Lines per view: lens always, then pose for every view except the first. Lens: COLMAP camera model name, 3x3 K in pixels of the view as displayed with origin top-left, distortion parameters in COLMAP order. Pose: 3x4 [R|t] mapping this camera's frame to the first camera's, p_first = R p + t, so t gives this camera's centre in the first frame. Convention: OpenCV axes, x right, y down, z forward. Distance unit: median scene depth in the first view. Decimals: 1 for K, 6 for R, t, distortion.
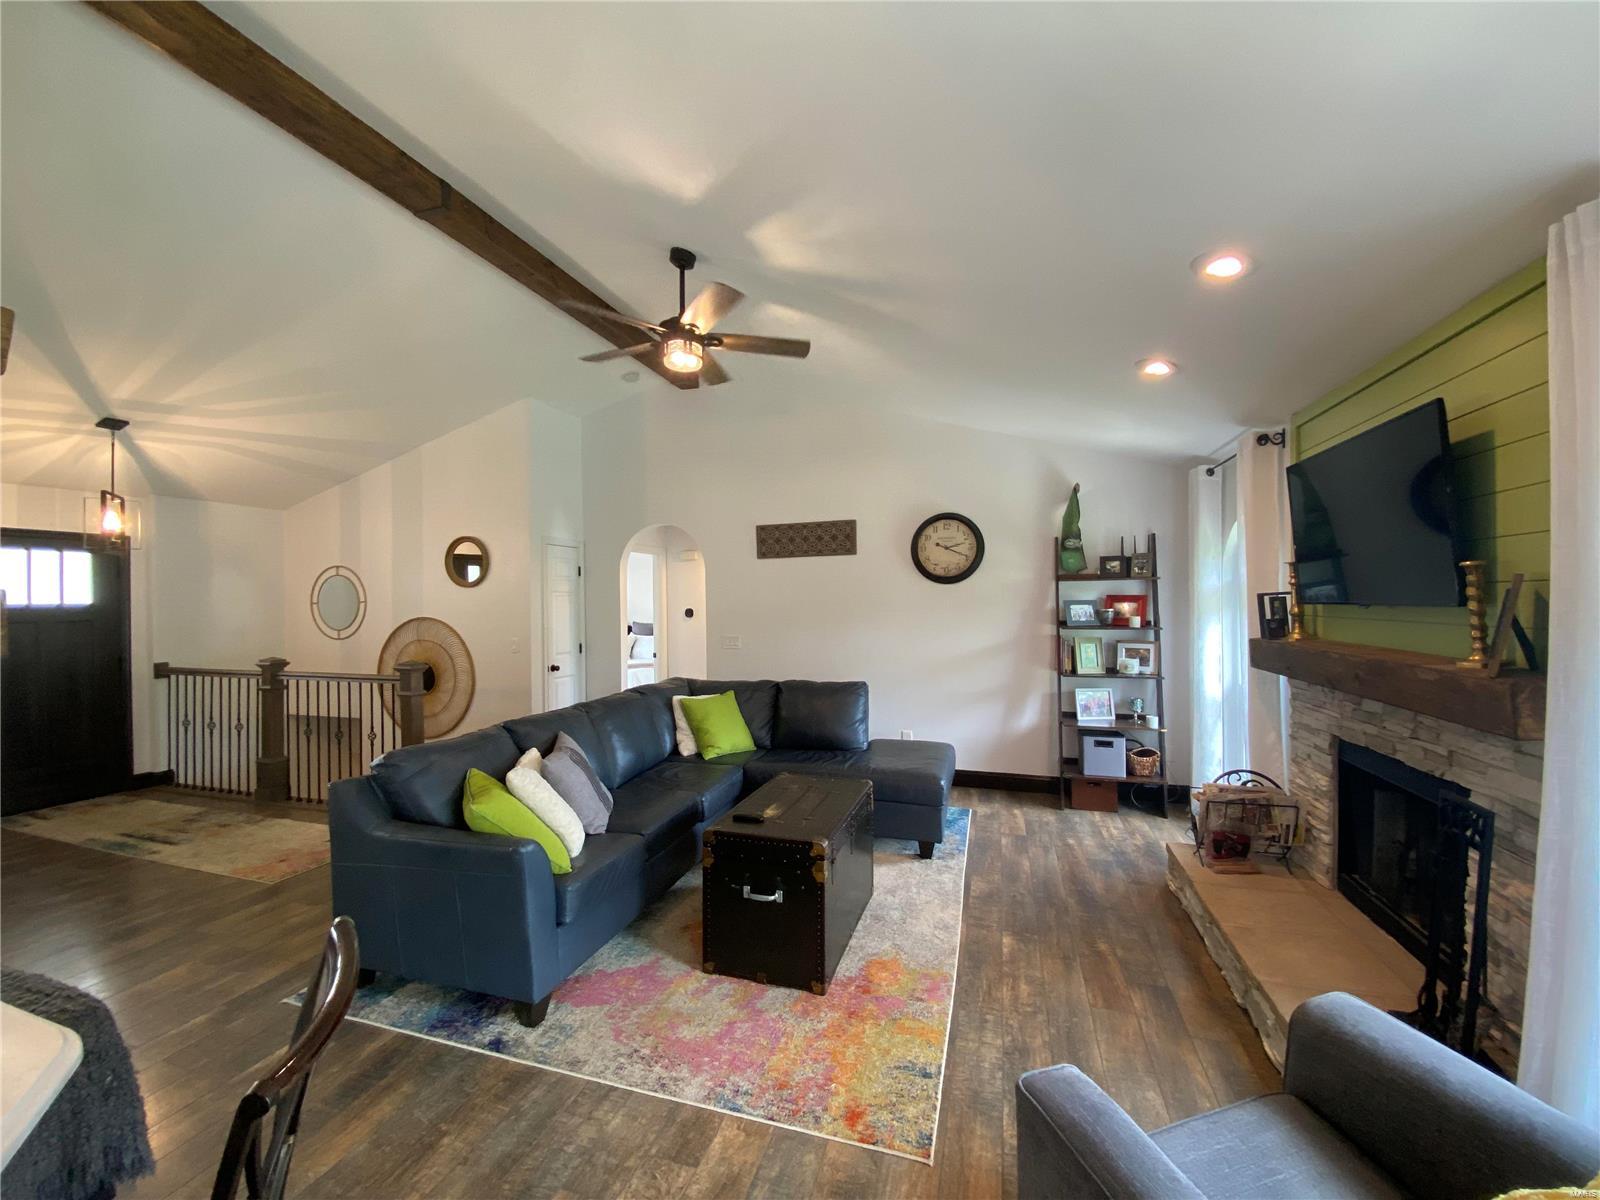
lens RADIAL K [[644.1, 0, 806.2], [0, 644.1, 601.2], [0, 0, 1]] dist [0.017270, -0.020026]
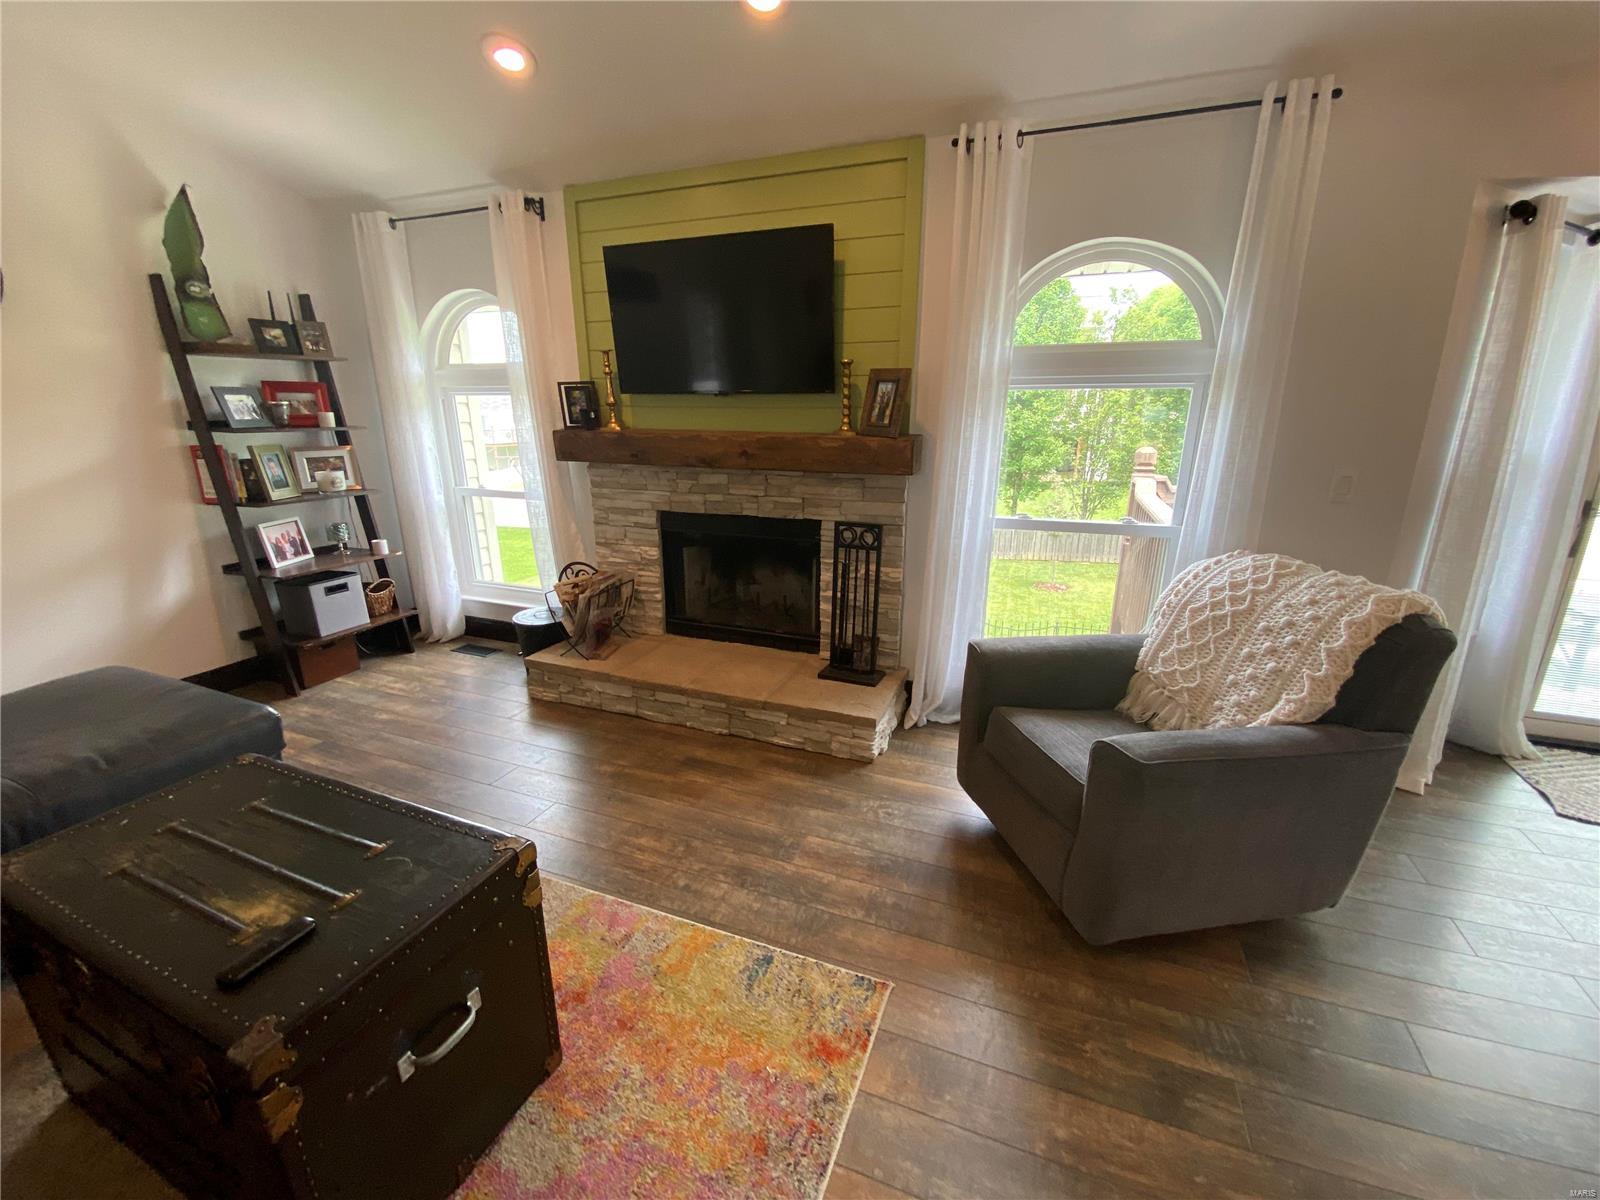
lens RADIAL K [[644.1, 0, 806.2], [0, 644.1, 601.2], [0, 0, 1]] dist [0.017270, -0.020026]
pose [[0.081818, -0.273239, 0.958460, -0.233023], [-0.007443, 0.961490, 0.274738, 0.026919], [-0.996619, -0.029612, 0.076634, 0.432286]]
